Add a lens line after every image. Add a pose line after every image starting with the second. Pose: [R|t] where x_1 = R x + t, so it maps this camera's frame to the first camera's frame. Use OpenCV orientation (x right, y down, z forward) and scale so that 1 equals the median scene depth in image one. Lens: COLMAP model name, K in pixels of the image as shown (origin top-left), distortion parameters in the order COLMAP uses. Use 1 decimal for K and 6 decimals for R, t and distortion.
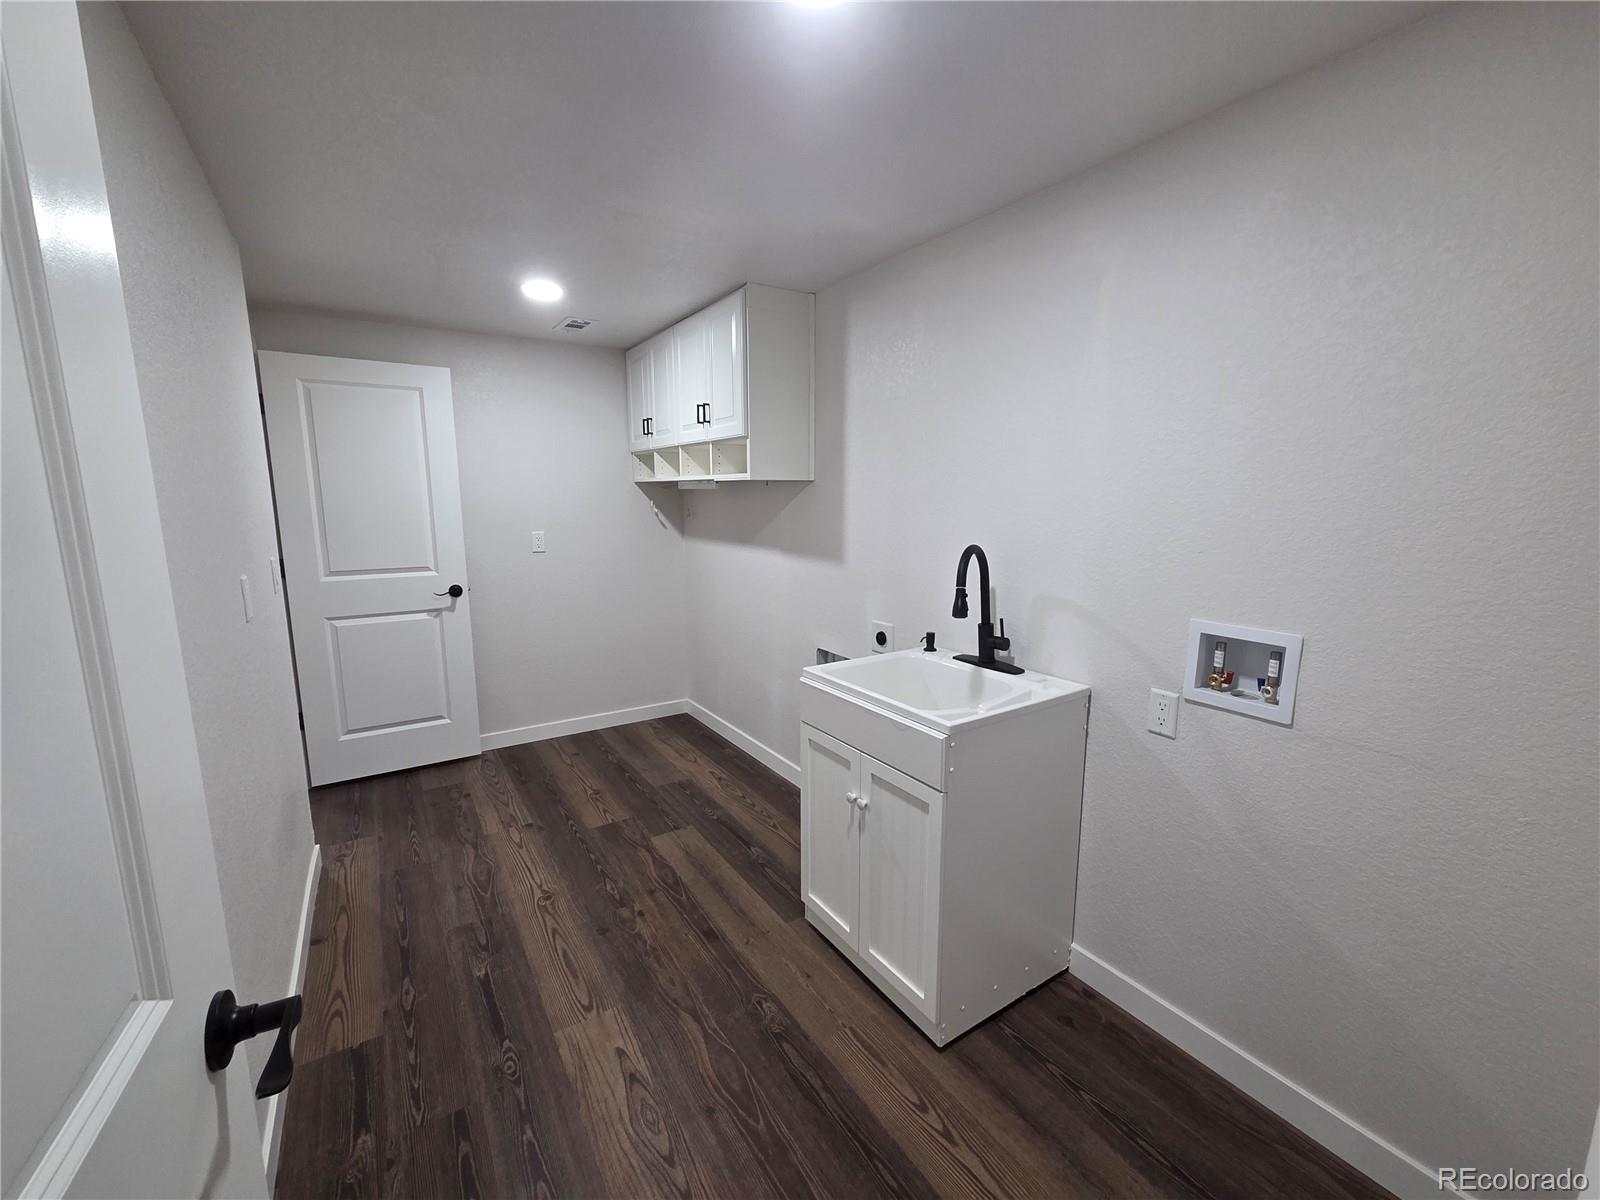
lens RADIAL K [[653.0, 0, 793.5], [0, 653.0, 600.5], [0, 0, 1]] dist [0.004291, -0.001199]
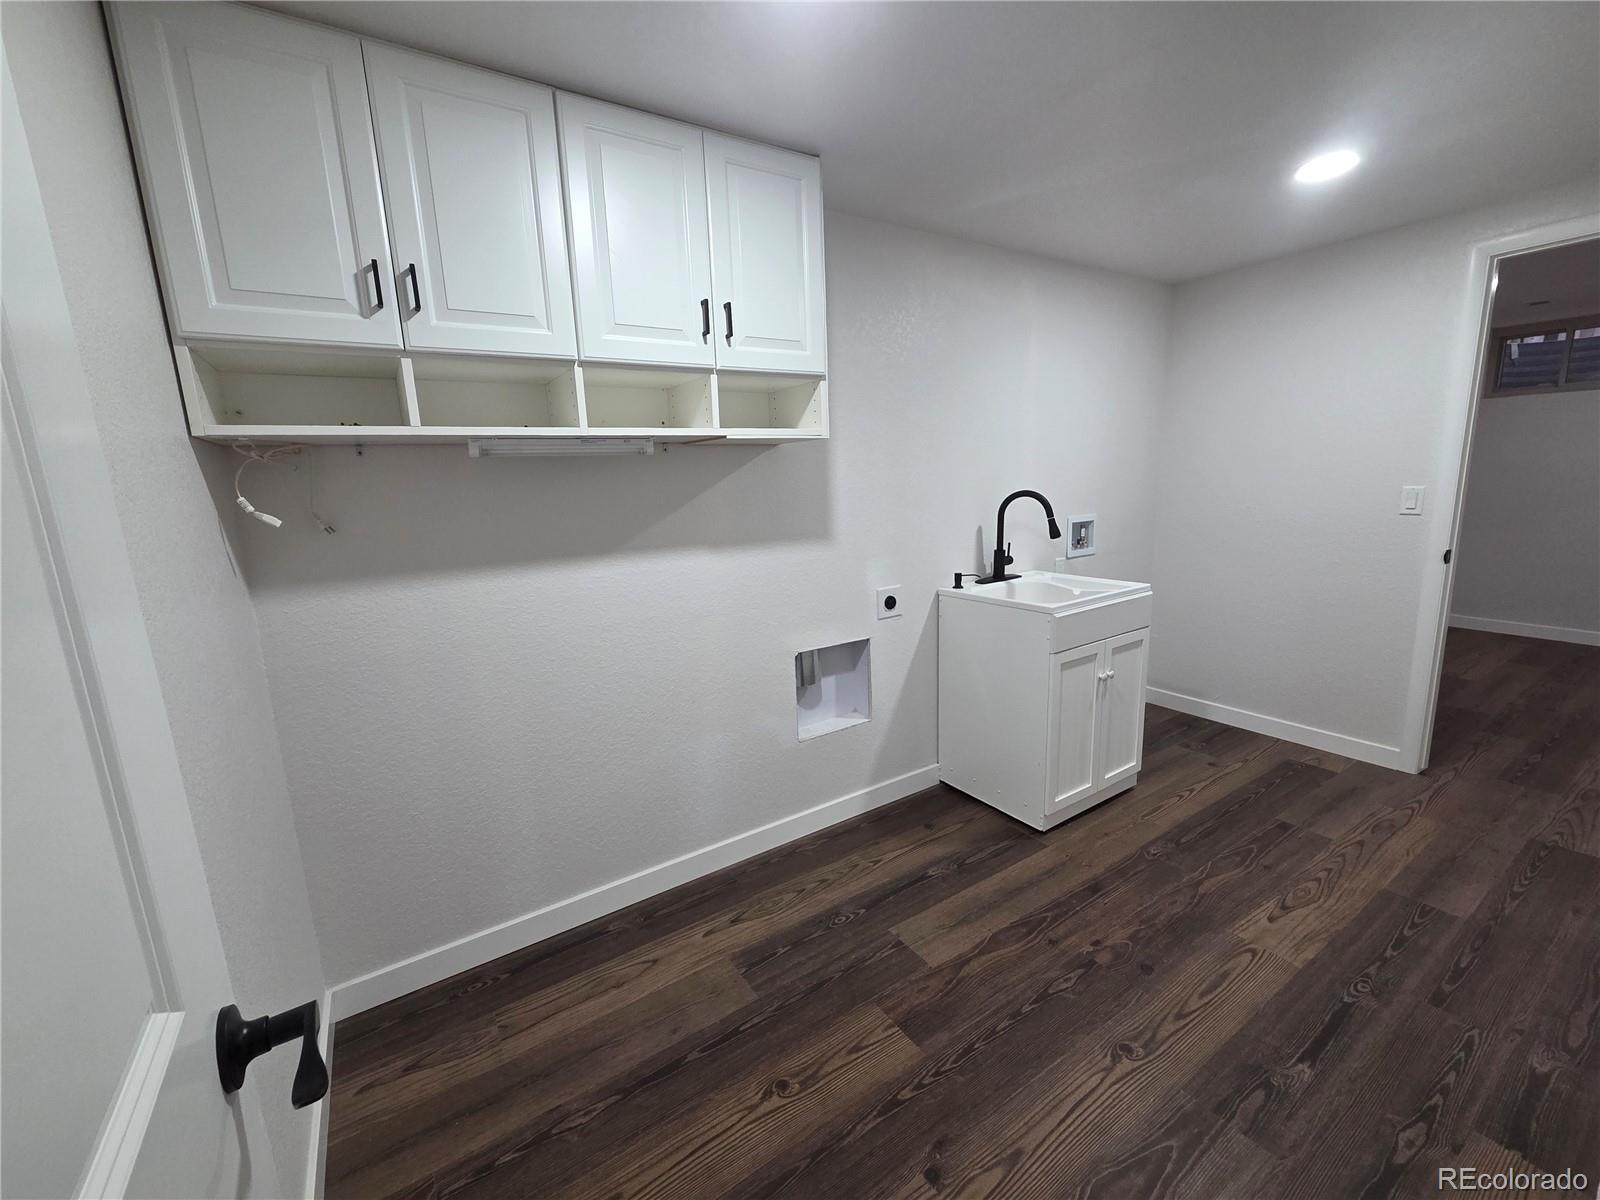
lens RADIAL K [[653.0, 0, 791.6], [0, 653.0, 602.1], [0, 0, 1]] dist [0.004291, -0.001199]
pose [[0.000406, -0.184498, 0.982833, -1.017402], [0.203885, 0.962204, 0.180542, -0.185396], [-0.978995, 0.200312, 0.038007, 1.308012]]
